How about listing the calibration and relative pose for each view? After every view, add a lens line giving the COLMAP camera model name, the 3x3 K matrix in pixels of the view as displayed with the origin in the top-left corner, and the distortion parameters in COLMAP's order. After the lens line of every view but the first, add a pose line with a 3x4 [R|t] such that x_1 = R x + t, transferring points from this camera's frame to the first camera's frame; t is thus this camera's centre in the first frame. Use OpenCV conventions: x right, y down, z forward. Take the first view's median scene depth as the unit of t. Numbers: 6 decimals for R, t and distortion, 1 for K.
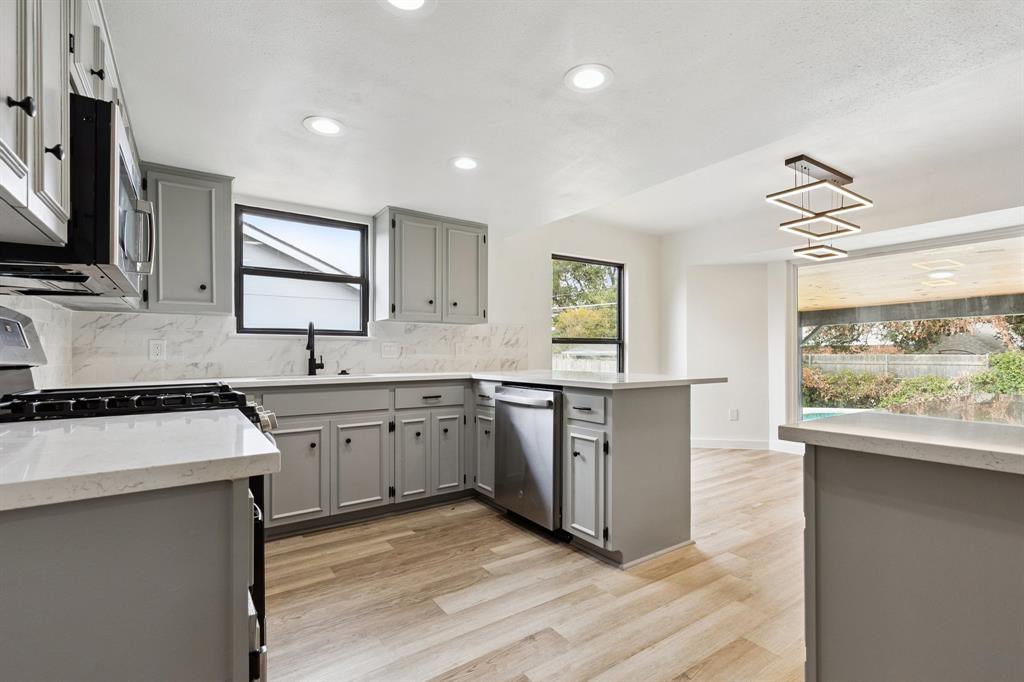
lens RADIAL K [[465.0, 0, 517.0], [0, 465.0, 349.4], [0, 0, 1]] dist [0.010681, -0.002132]
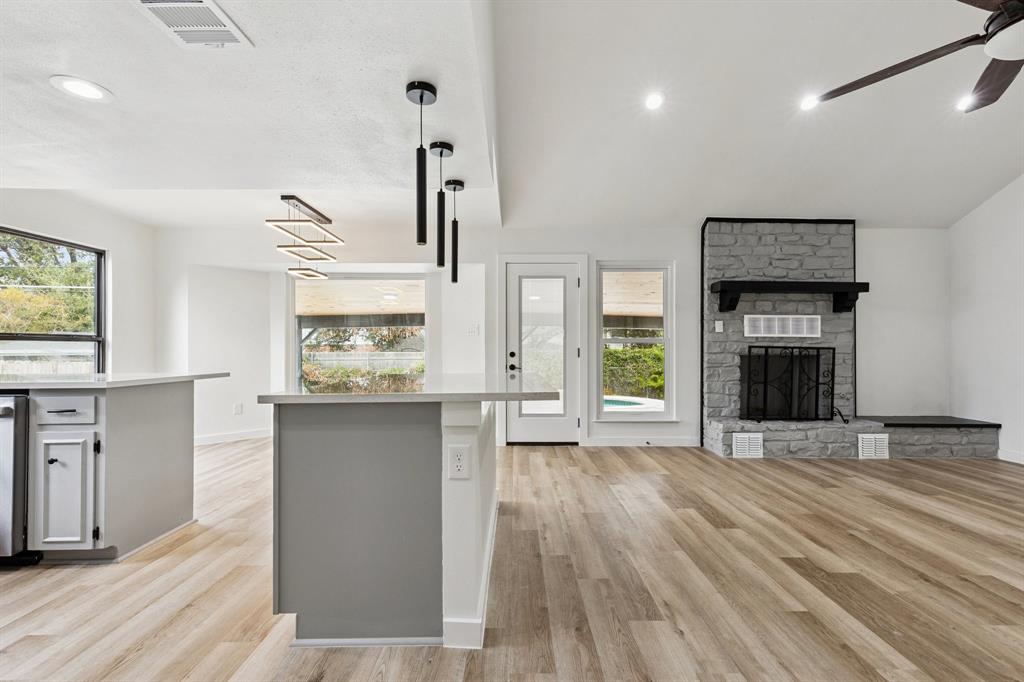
lens RADIAL K [[465.0, 0, 518.3], [0, 465.0, 348.7], [0, 0, 1]] dist [0.010681, -0.002132]
pose [[0.565628, 0.001400, 0.824659, -0.086582], [-0.003137, 0.999995, 0.000454, -0.001806], [-0.824655, -0.002844, 0.565629, -0.213276]]
